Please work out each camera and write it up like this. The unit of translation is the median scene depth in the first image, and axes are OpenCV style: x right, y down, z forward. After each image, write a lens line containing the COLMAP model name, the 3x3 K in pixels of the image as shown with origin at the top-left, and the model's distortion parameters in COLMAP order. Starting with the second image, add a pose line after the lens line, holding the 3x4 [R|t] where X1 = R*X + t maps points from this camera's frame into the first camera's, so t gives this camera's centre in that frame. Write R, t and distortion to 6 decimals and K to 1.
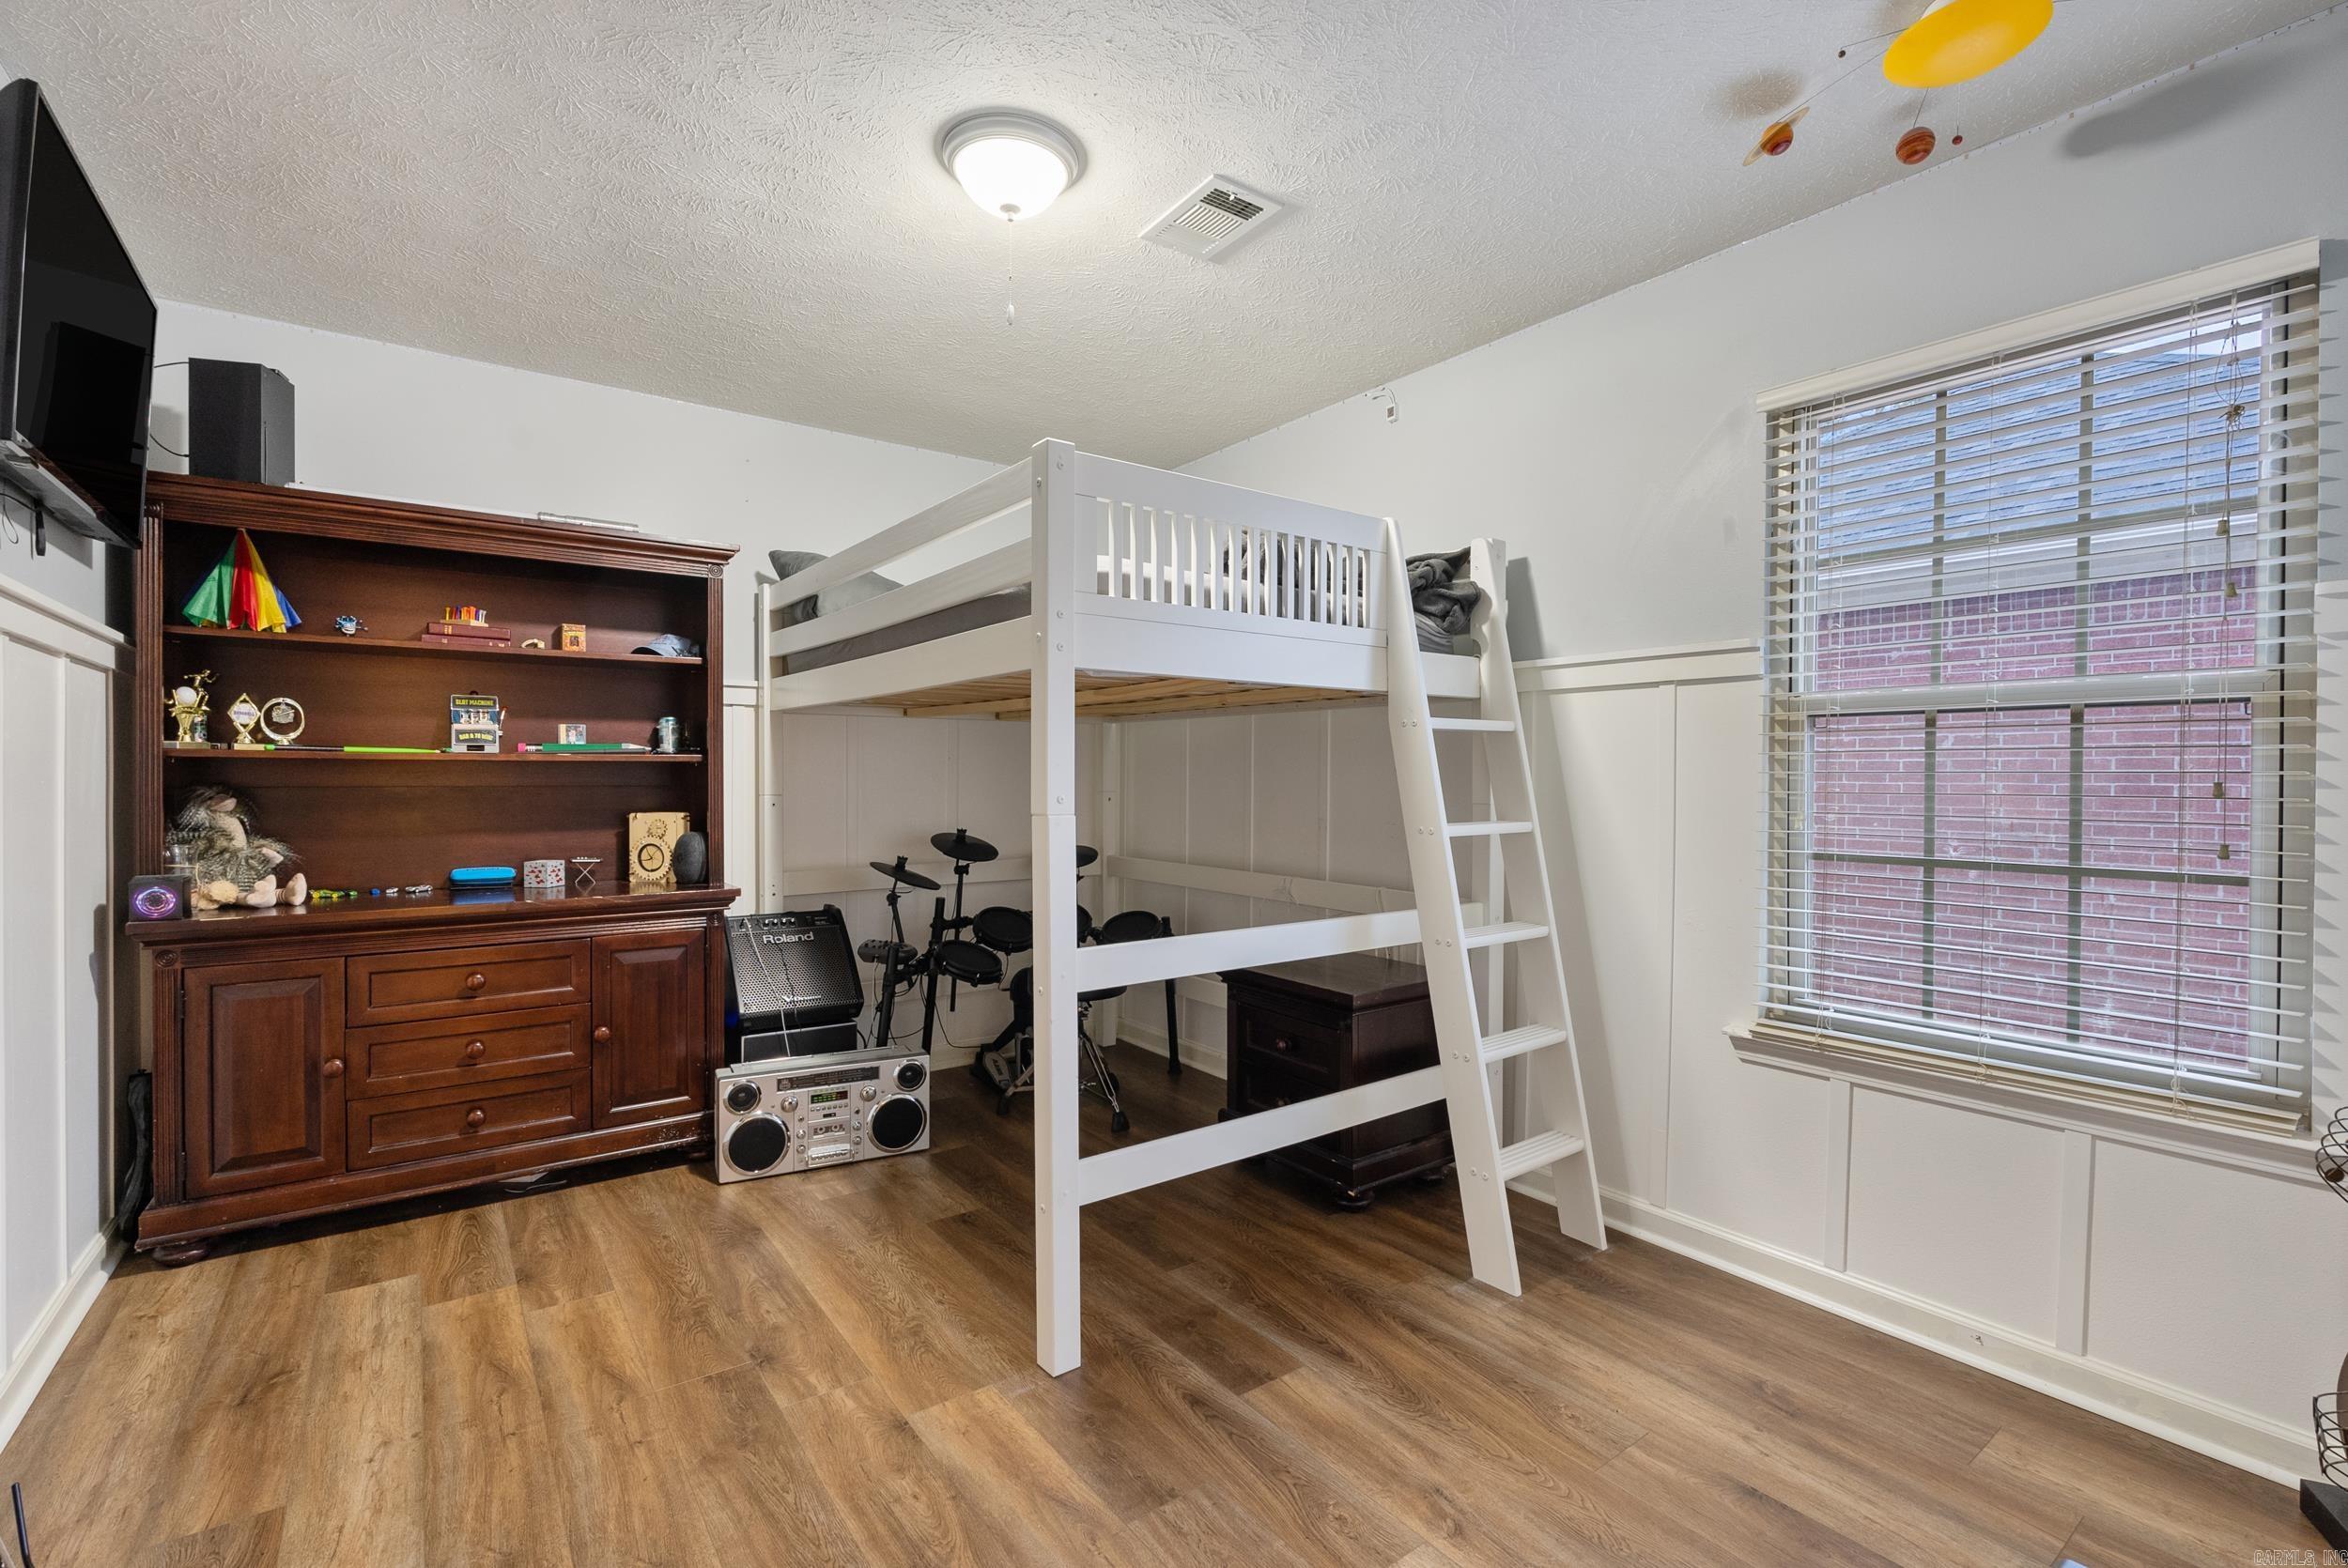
lens RADIAL K [[1038.8, 0, 1169.1], [0, 1038.8, 779.6], [0, 0, 1]] dist [-0.008654, 0.001760]
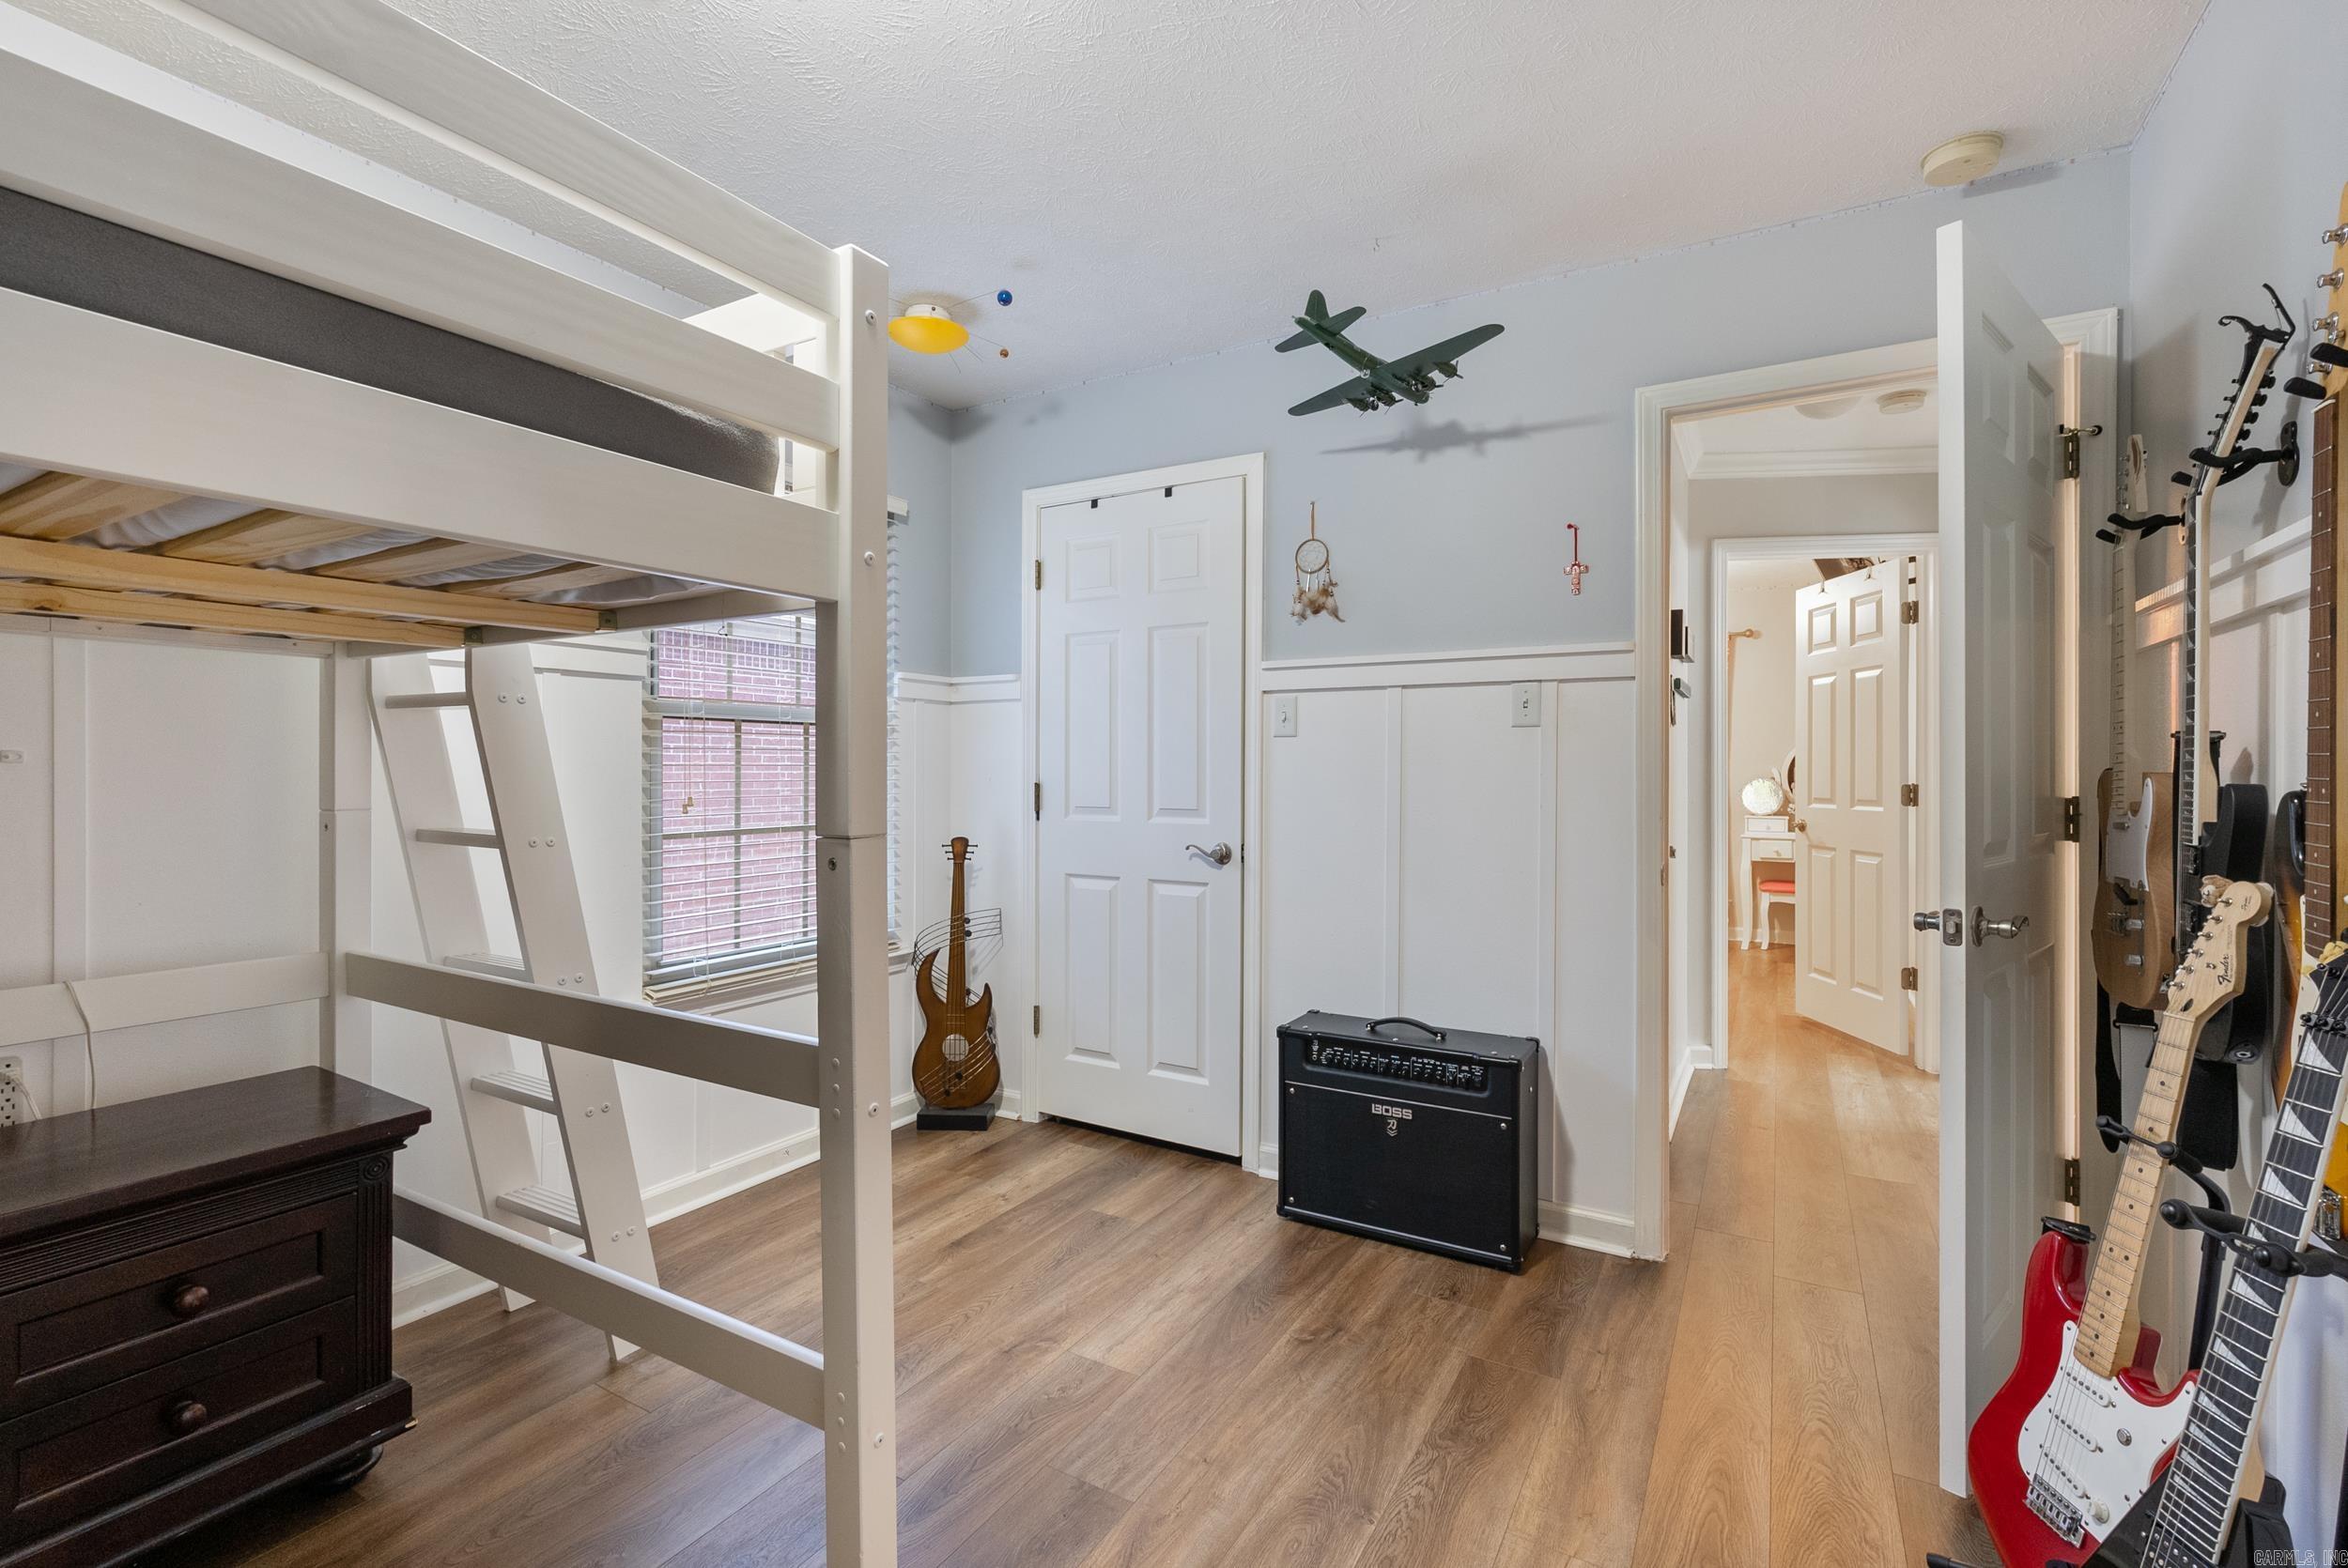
lens RADIAL K [[1038.8, 0, 1170.2], [0, 1038.8, 775.9], [0, 0, 1]] dist [-0.008654, 0.001760]
pose [[-0.389447, -0.012065, 0.920970, -0.733010], [0.010822, 0.999785, 0.017674, -0.010962], [-0.920985, 0.016850, -0.389233, 1.004611]]
